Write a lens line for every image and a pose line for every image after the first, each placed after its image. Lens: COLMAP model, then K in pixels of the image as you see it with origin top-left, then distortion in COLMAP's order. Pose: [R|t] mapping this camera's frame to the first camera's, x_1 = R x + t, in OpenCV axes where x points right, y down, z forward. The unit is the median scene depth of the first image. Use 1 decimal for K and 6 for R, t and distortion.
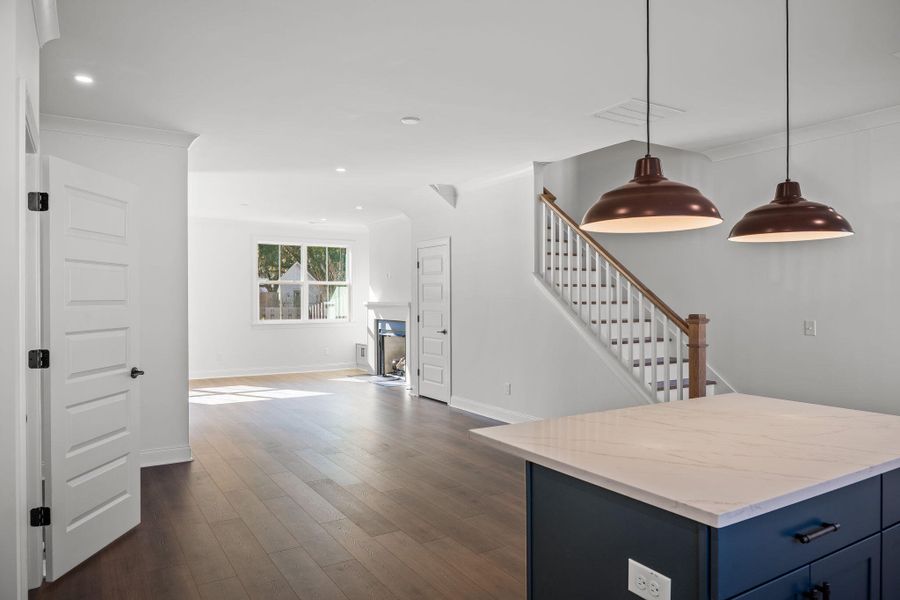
lens RADIAL K [[598.0, 0, 445.5], [0, 598.0, 297.9], [0, 0, 1]] dist [-0.002158, -0.002484]
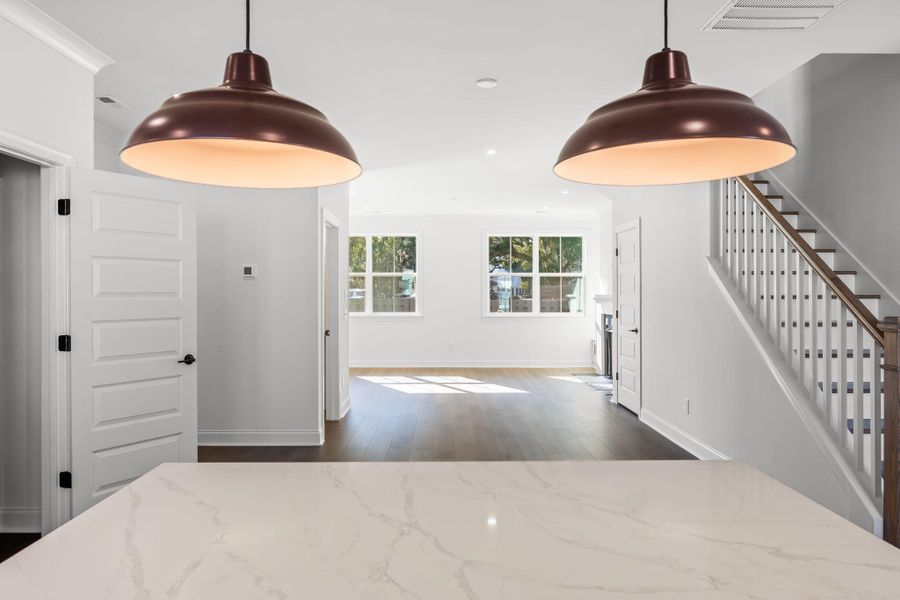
lens RADIAL K [[598.0, 0, 445.5], [0, 598.0, 297.9], [0, 0, 1]] dist [-0.002158, -0.002484]
pose [[0.854784, 0.005251, -0.518957, 0.195083], [0.001412, 0.999922, 0.012444, -0.000051], [0.518982, -0.011370, 0.854710, 0.137327]]
